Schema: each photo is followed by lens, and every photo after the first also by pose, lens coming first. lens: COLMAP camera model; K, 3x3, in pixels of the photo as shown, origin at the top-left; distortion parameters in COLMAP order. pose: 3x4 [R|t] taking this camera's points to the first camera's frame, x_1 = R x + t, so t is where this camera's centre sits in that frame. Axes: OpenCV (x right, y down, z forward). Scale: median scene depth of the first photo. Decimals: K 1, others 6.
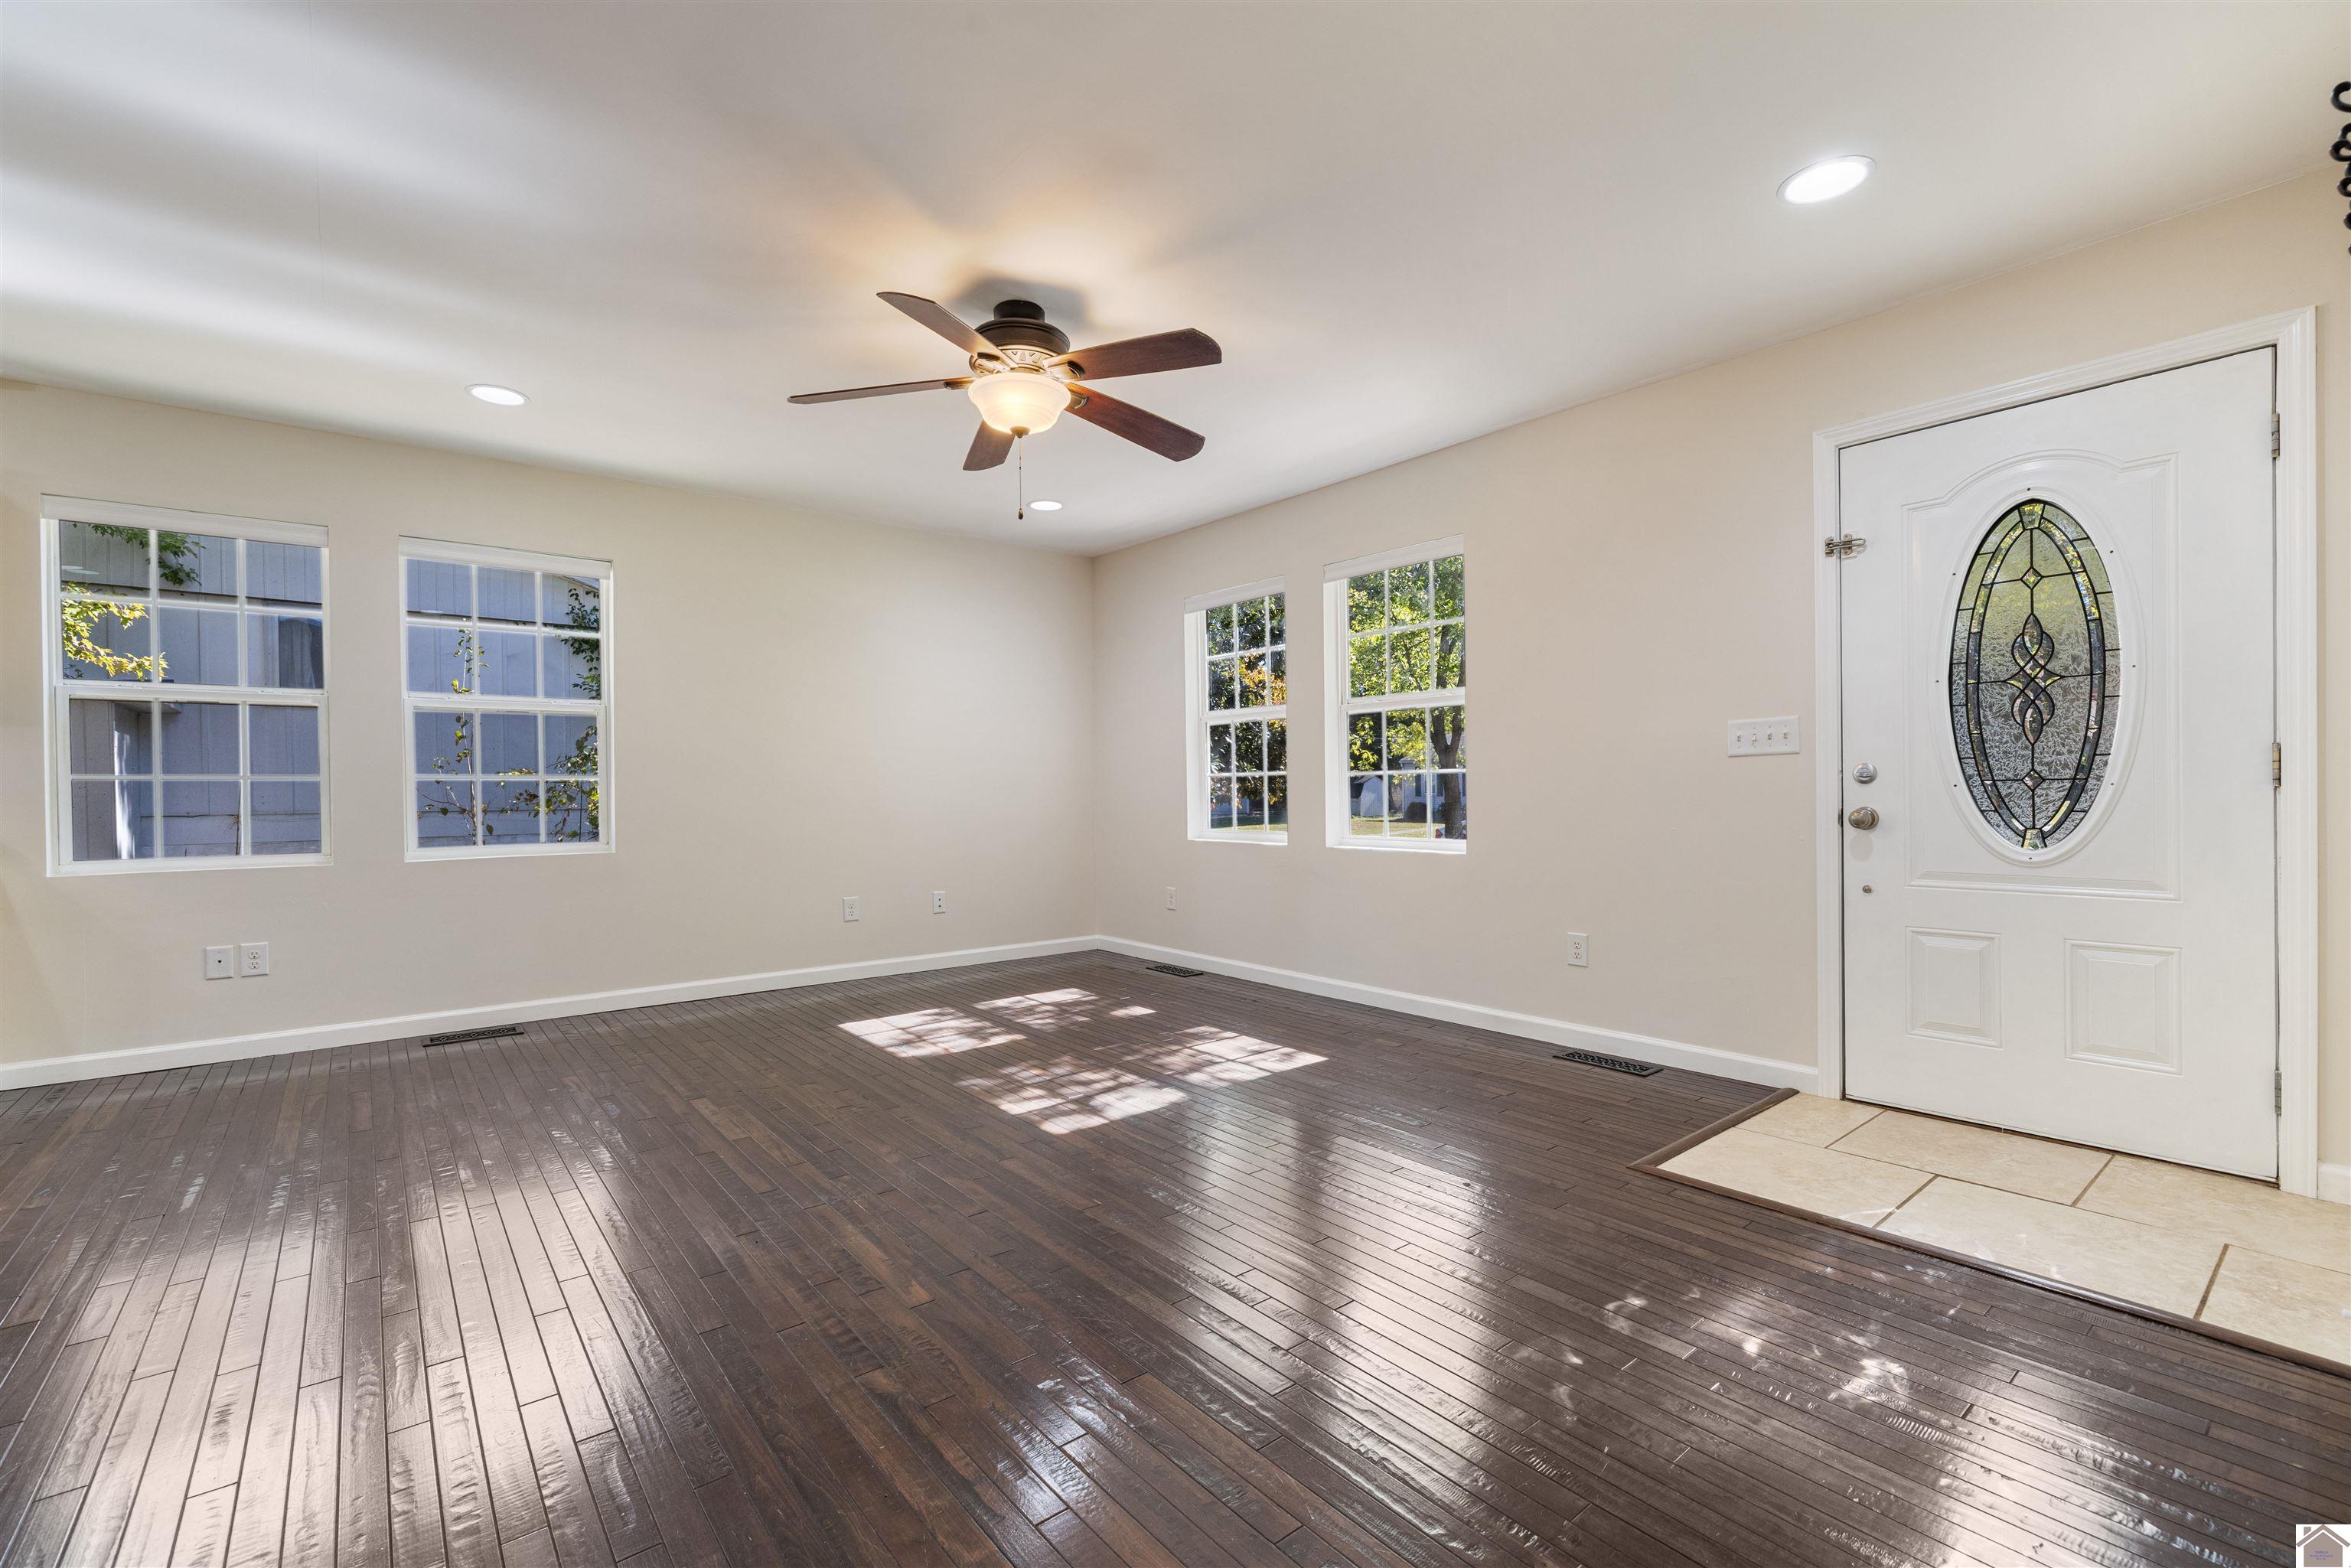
lens RADIAL K [[1014.0, 0, 1236.6], [0, 1014.0, 783.2], [0, 0, 1]] dist [-0.000645, -0.000017]
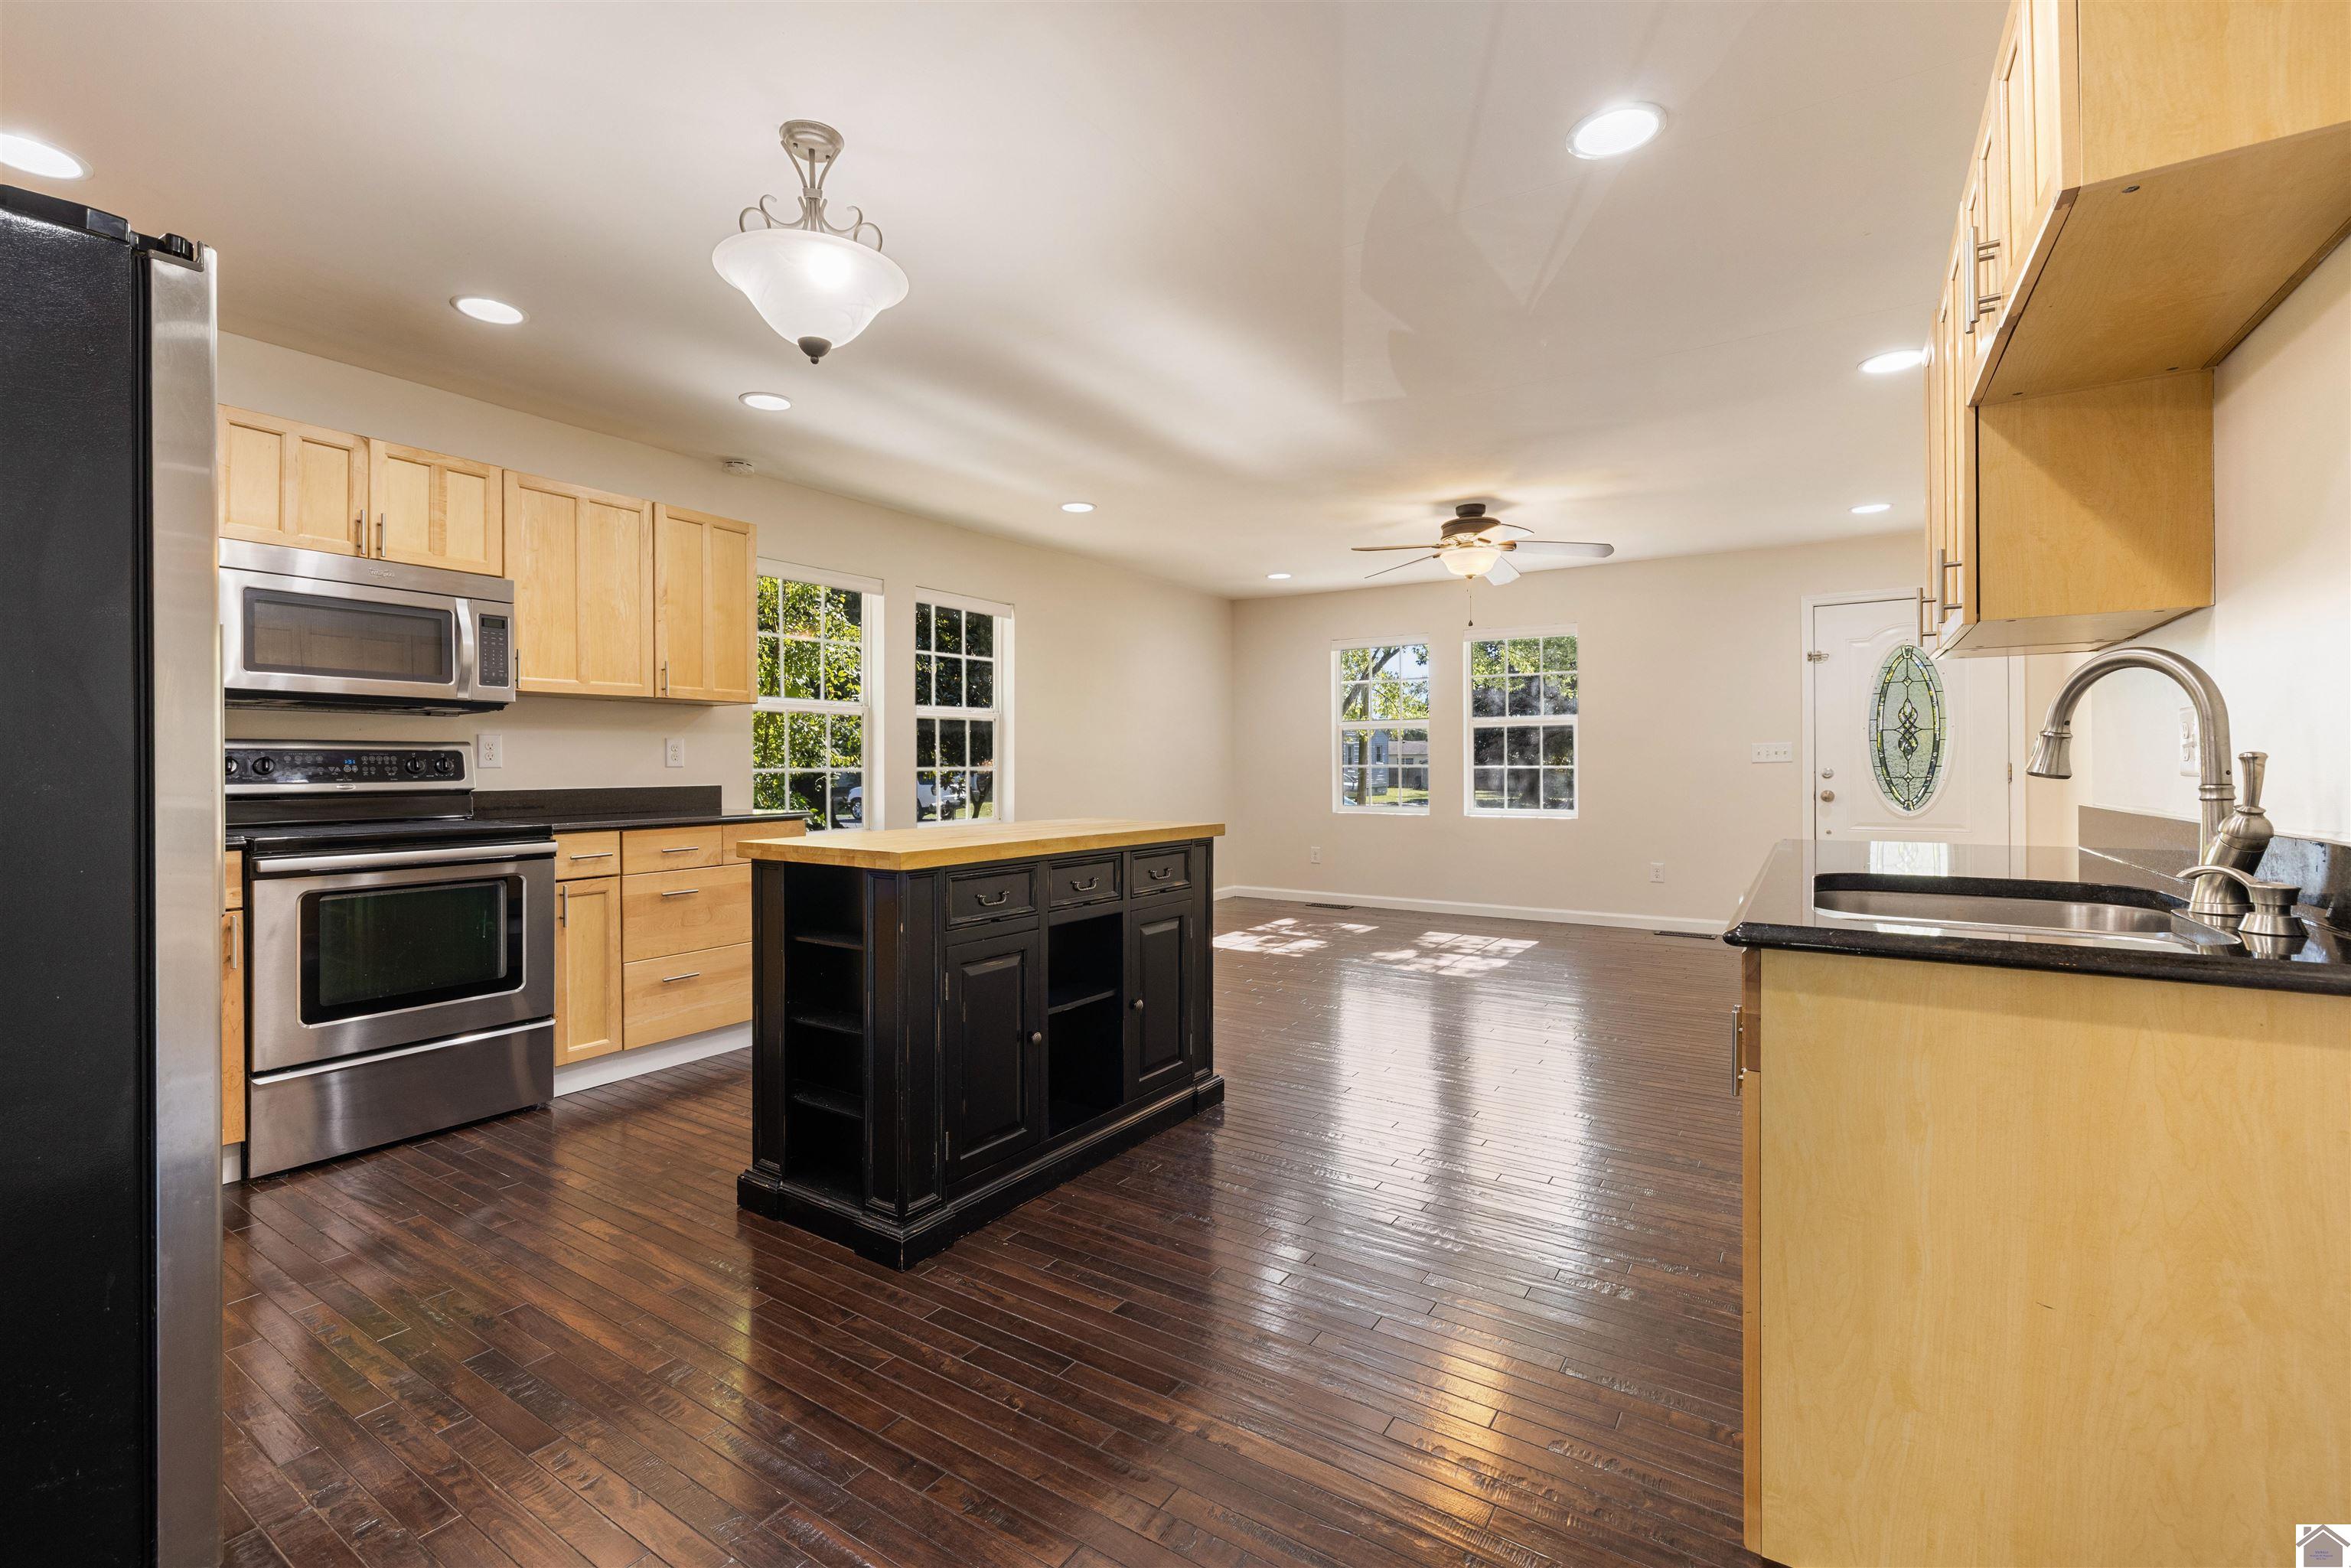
lens RADIAL K [[1009.0, 0, 1184.7], [0, 1009.0, 762.6], [0, 0, 1]] dist [0.000082, 0.000055]
pose [[0.957565, 0.014499, 0.287854, -1.132273], [-0.009593, 0.999784, -0.018444, 0.017289], [-0.288059, 0.014900, 0.957497, -0.512528]]
